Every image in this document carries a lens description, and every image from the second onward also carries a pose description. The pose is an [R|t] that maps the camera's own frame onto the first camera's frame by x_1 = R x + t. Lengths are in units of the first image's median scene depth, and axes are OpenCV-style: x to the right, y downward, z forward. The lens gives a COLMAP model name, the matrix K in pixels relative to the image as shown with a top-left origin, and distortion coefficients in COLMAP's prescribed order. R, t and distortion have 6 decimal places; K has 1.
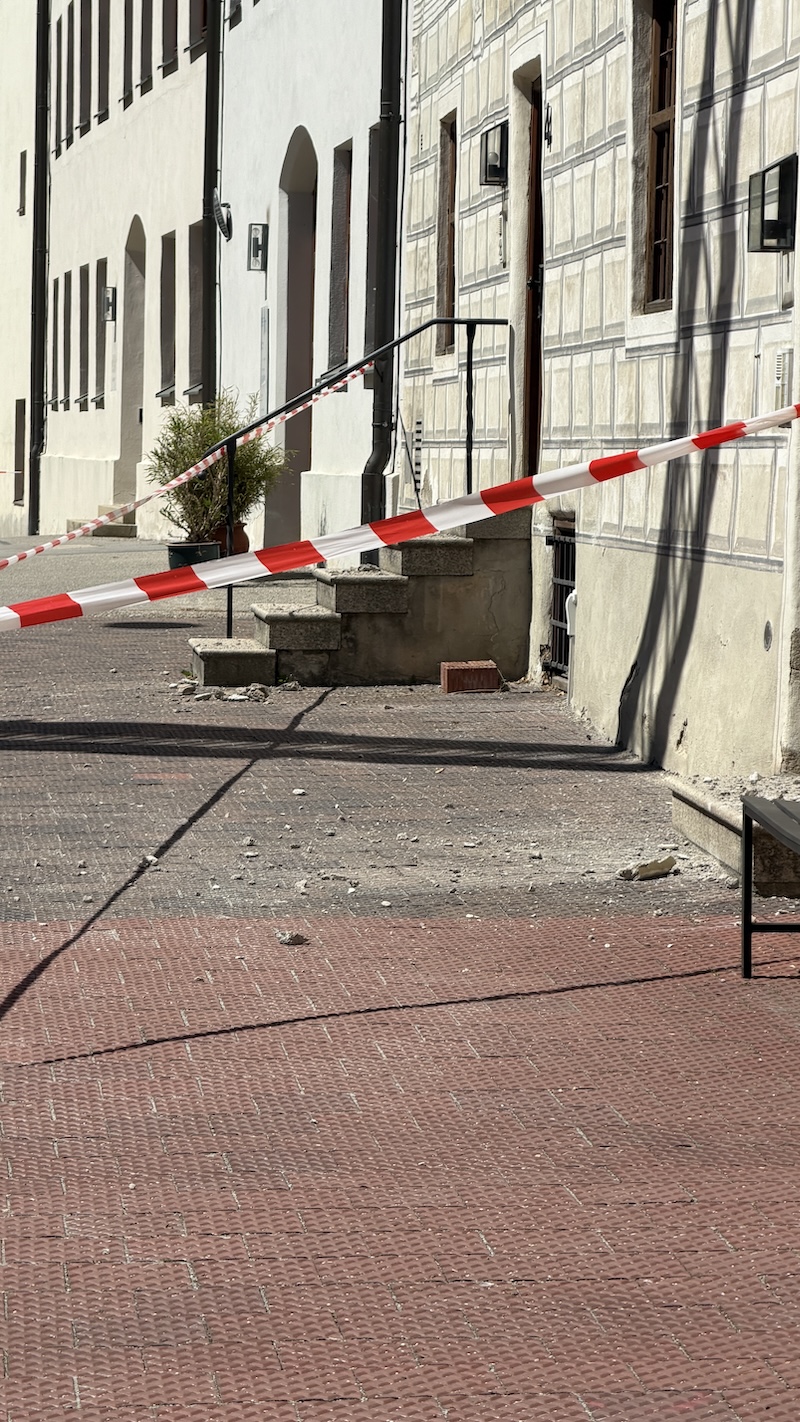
lens RADIAL K [[4230.1, 0, 402.4], [0, 4230.1, 710.0], [0, 0, 1]] dist [0.219305, 0.000000]
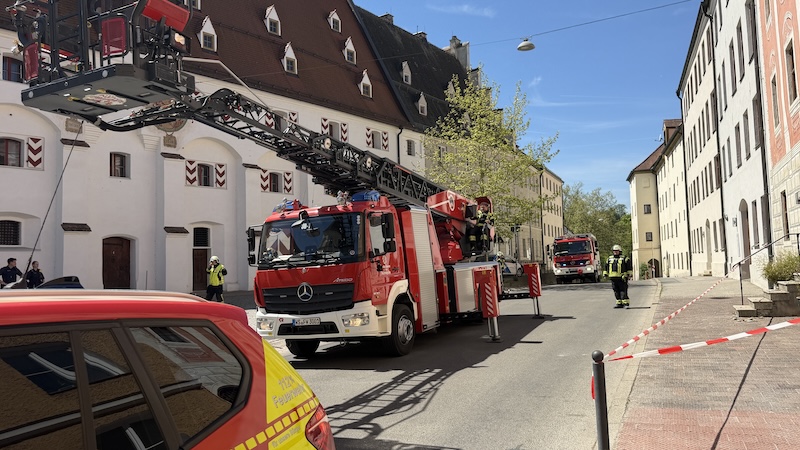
lens RADIAL K [[609.8, 0, 411.3], [0, 609.8, 213.7], [0, 0, 1]] dist [0.105465, -0.037720]
pose [[0.873414, -0.086974, -0.479148, -0.010646], [0.018414, 0.989117, -0.145976, -0.011586], [0.486630, 0.118675, 0.865510, 0.113016]]
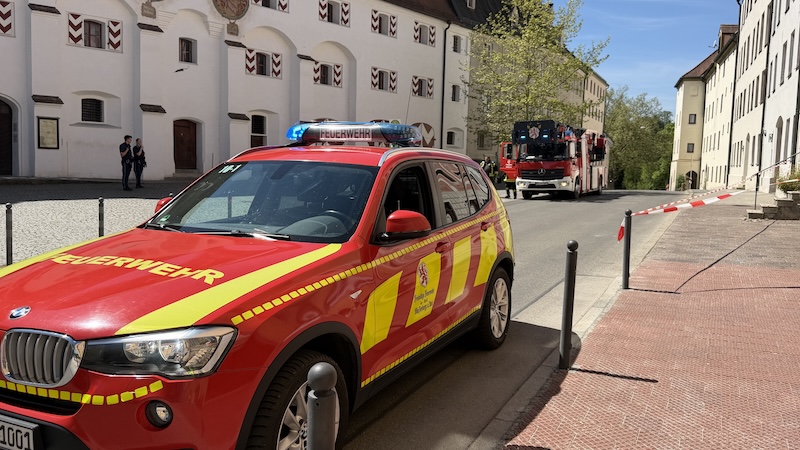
lens RADIAL K [[654.3, 0, 421.0], [0, 654.3, 214.5], [0, 0, 1]] dist [0.058576, -0.036190]
pose [[0.864835, 0.040779, -0.500398, 0.007198], [-0.039364, 0.999135, 0.013390, -0.002854], [0.500511, 0.008118, 0.865692, 0.023729]]
